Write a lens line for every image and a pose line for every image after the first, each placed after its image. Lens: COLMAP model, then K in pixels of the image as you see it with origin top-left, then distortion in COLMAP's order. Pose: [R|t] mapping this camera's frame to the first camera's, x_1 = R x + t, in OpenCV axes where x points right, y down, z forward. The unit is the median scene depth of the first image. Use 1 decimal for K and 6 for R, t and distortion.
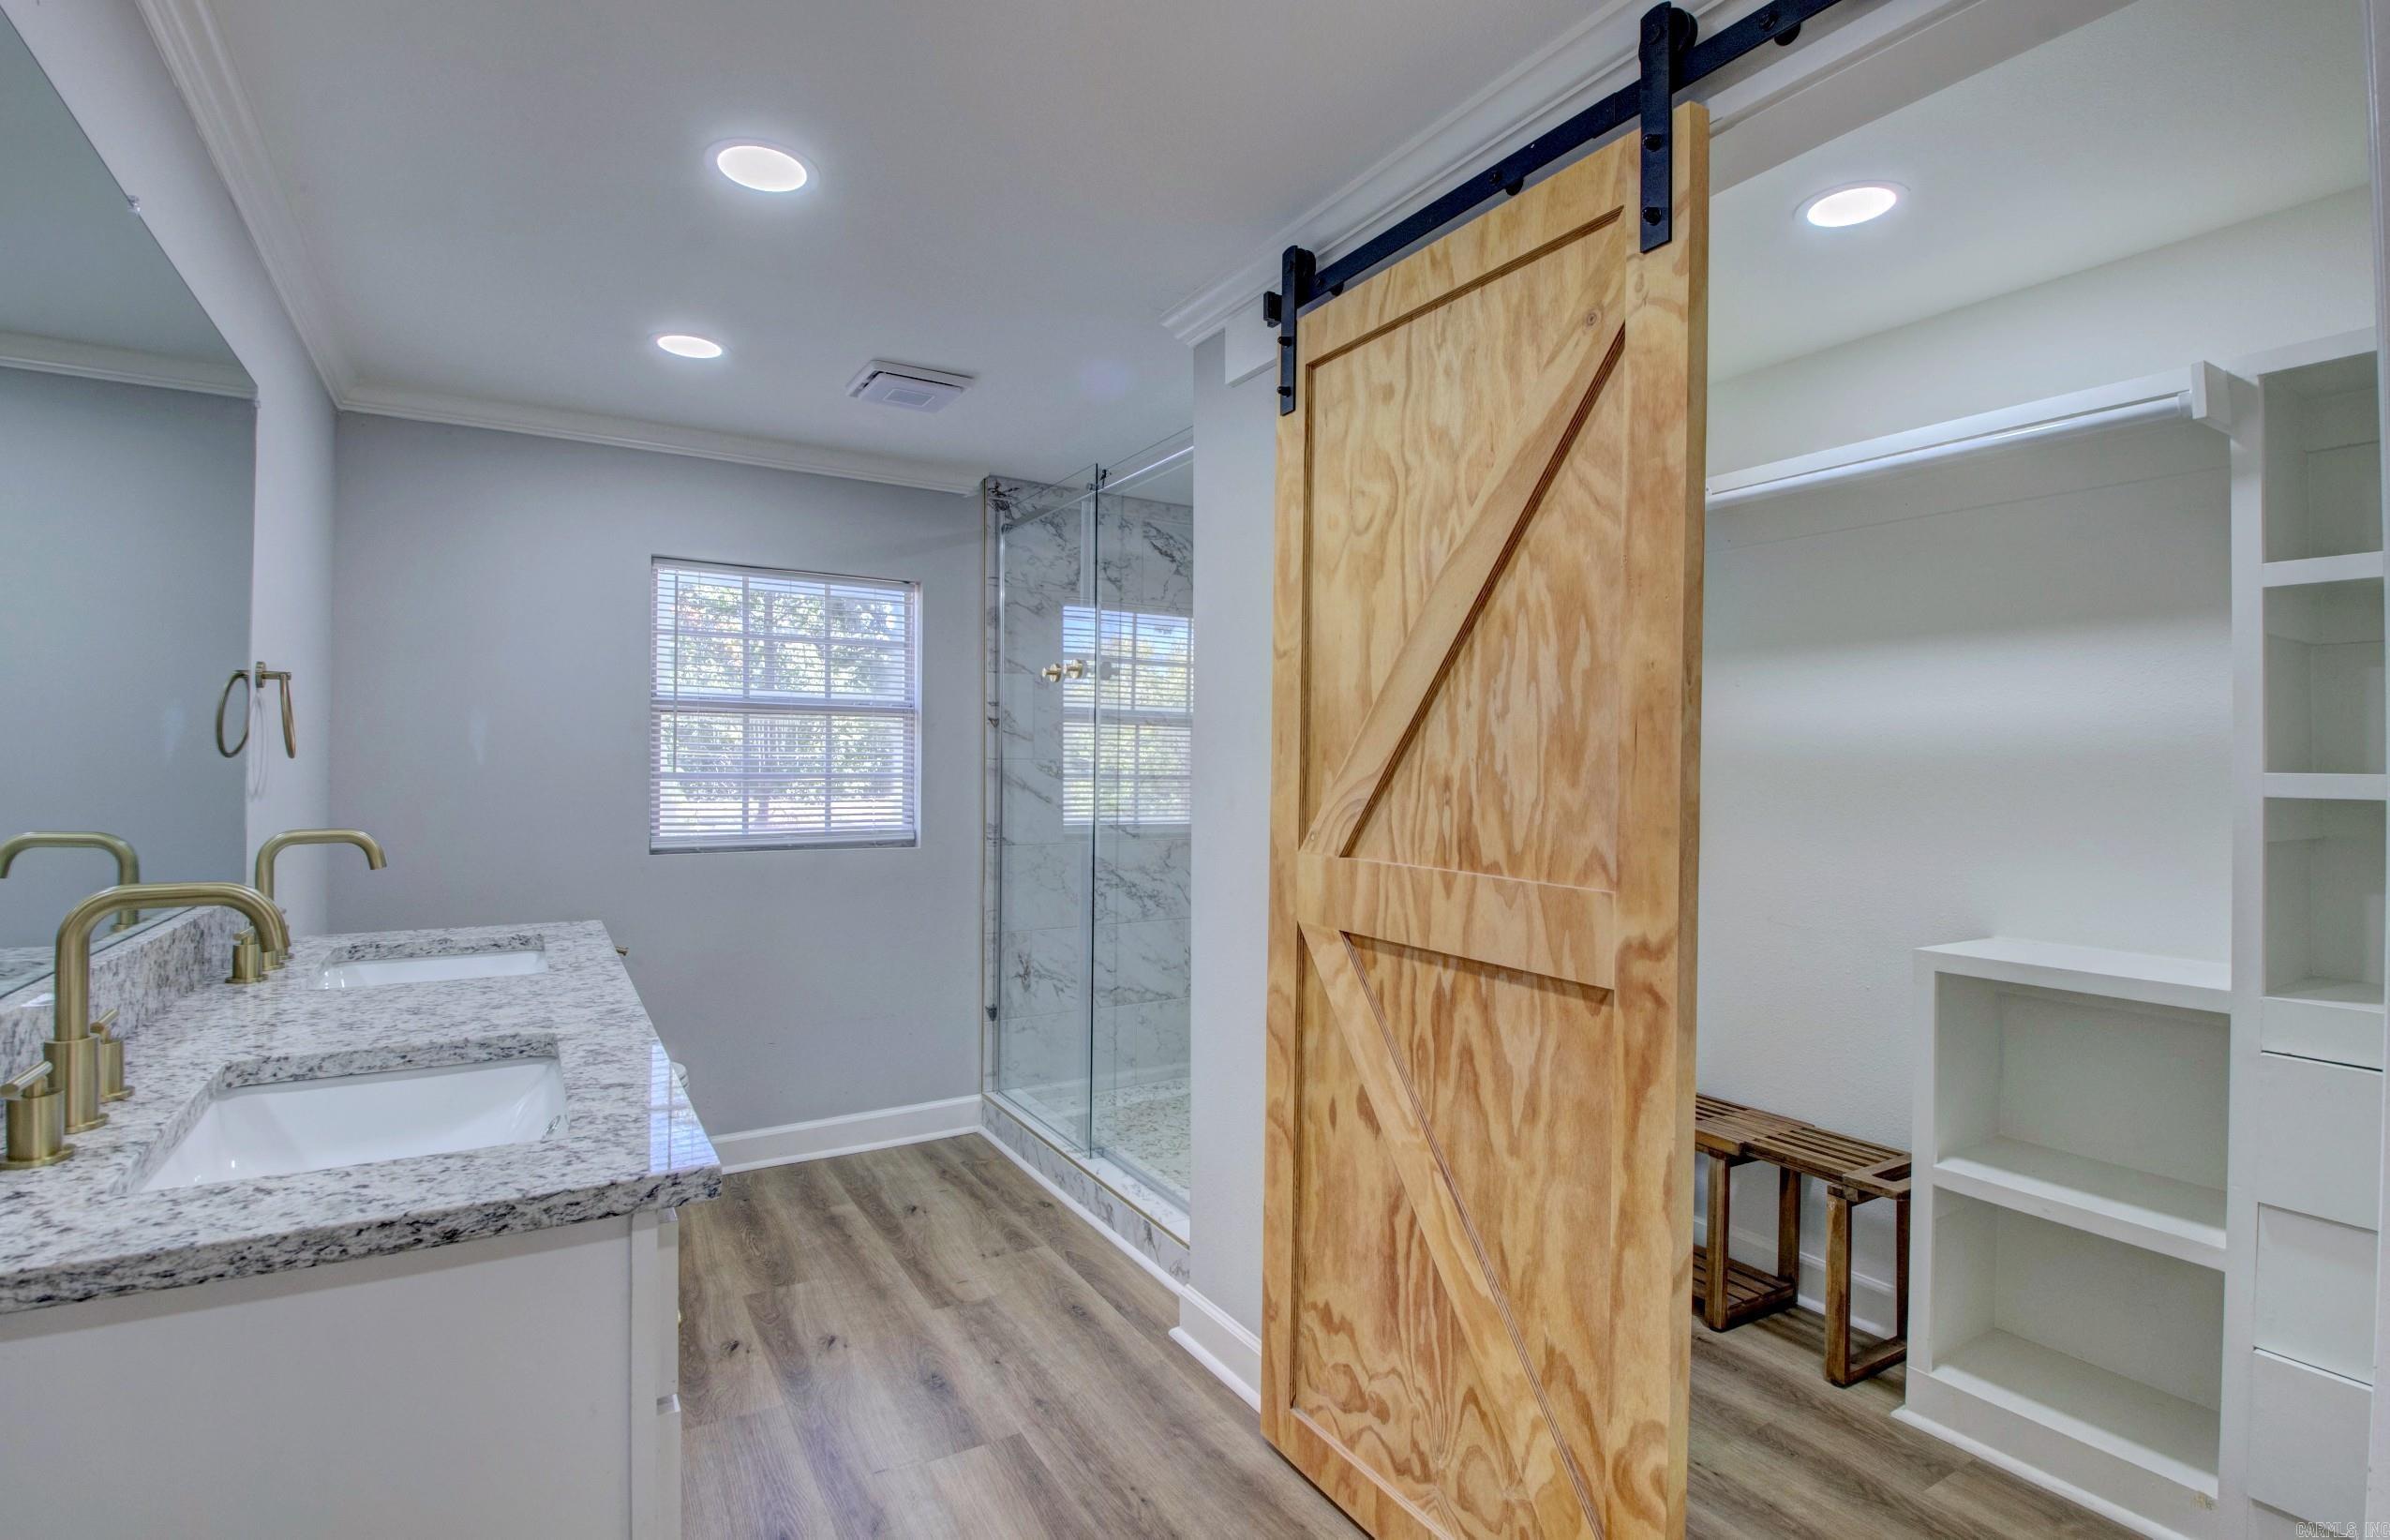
lens RADIAL K [[1112.3, 0, 1189.8], [0, 1112.3, 757.6], [0, 0, 1]] dist [0.019605, -0.028615]
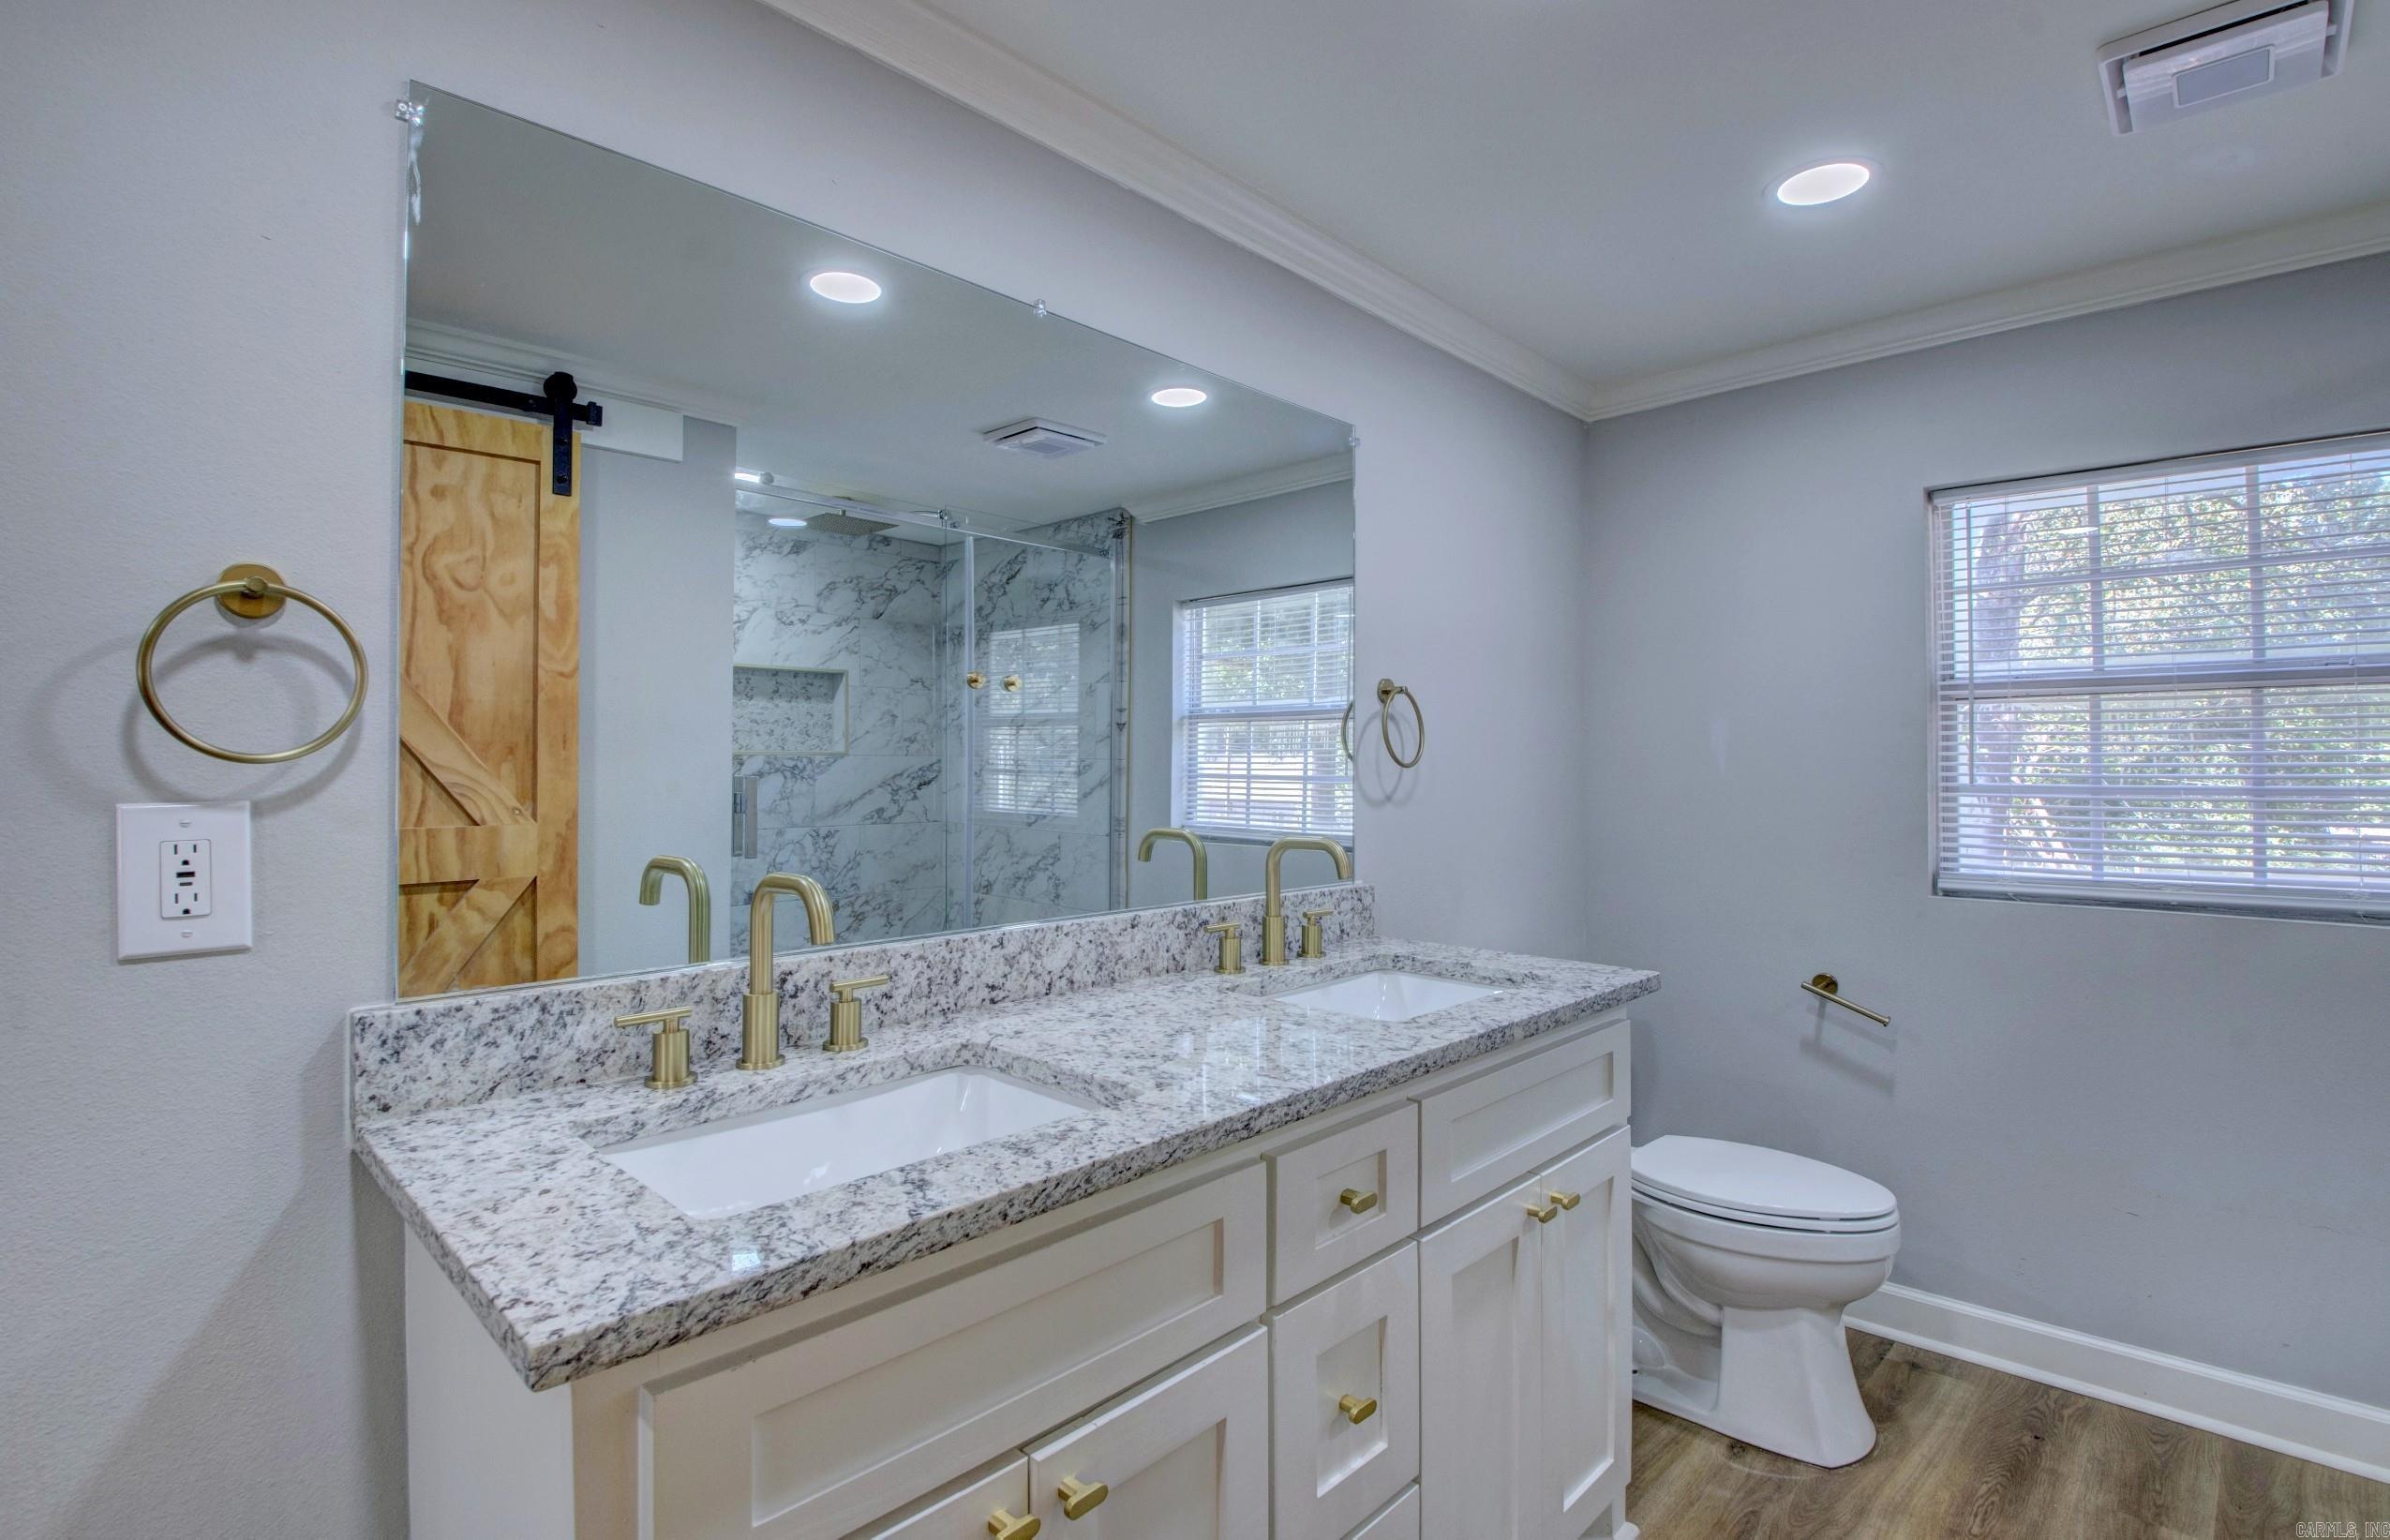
lens RADIAL K [[1112.3, 0, 1189.8], [0, 1112.3, 757.6], [0, 0, 1]] dist [0.019605, -0.028615]
pose [[0.257736, -0.015504, -0.966091, 0.269059], [0.007345, 0.999874, -0.014086, 0.007409], [0.966188, -0.003466, 0.257817, 0.902043]]
